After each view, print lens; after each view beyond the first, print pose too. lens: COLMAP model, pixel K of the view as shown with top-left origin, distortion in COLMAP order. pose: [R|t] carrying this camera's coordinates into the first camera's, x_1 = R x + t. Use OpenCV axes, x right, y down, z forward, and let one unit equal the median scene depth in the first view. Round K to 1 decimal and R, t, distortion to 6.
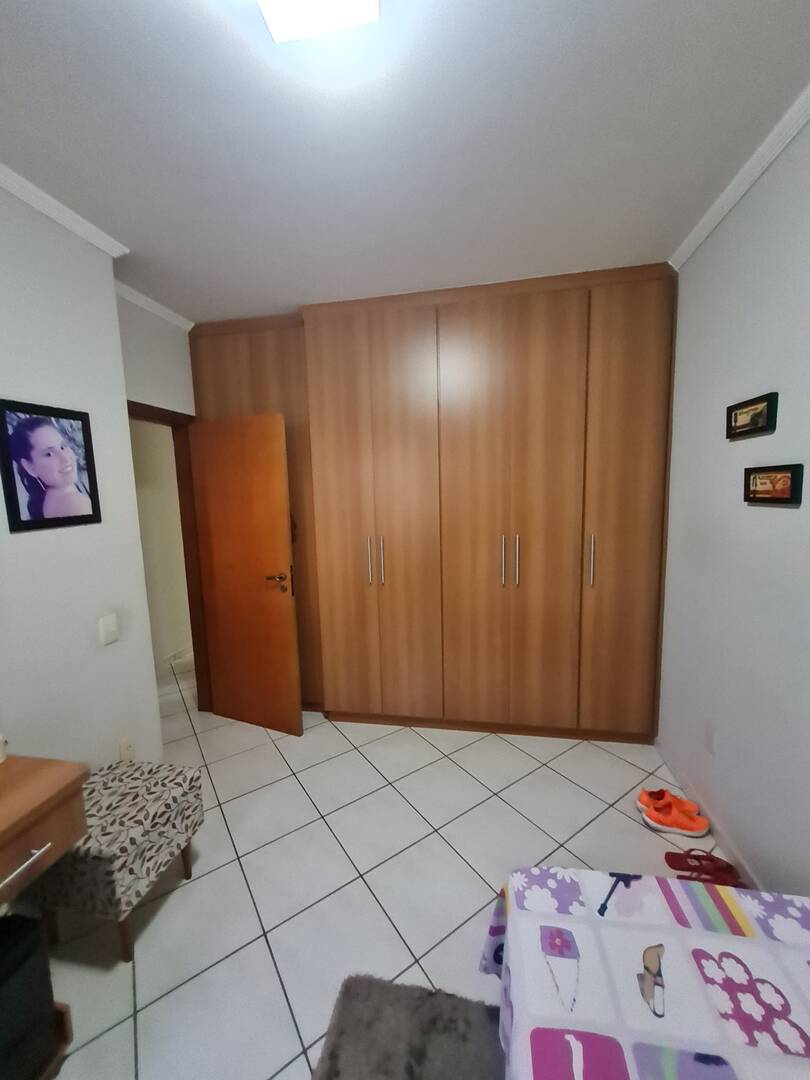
lens RADIAL K [[423.8, 0, 406.5], [0, 423.8, 542.0], [0, 0, 1]] dist [-0.000734, -0.000555]
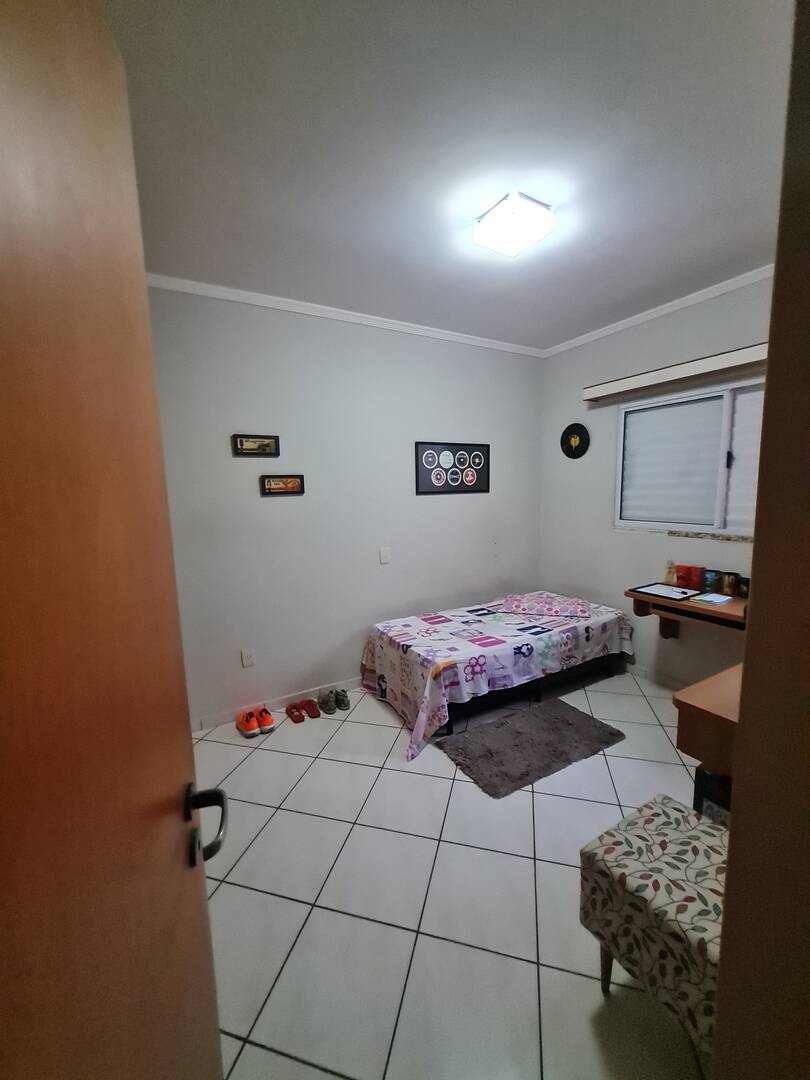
lens RADIAL K [[423.8, 0, 406.5], [0, 423.8, 542.0], [0, 0, 1]] dist [-0.000734, -0.000555]
pose [[-0.646660, -0.047167, 0.761319, -0.993764], [0.140946, 0.973511, 0.180031, -0.154067], [-0.749643, 0.223724, -0.622882, 1.888123]]
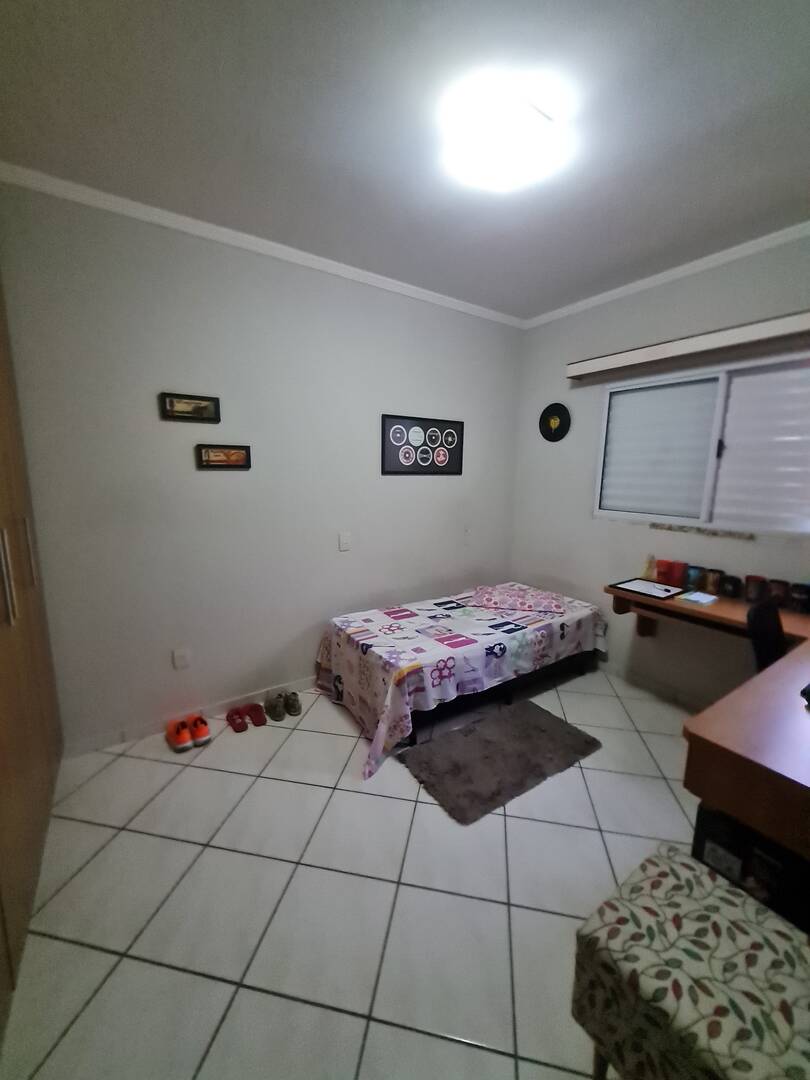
lens RADIAL K [[423.8, 0, 406.5], [0, 423.8, 542.0], [0, 0, 1]] dist [-0.000734, -0.000555]
pose [[-0.705210, -0.096029, 0.702465, -0.820661], [0.100050, 0.967392, 0.232686, -0.131027], [-0.701904, 0.234374, -0.672607, 1.730037]]
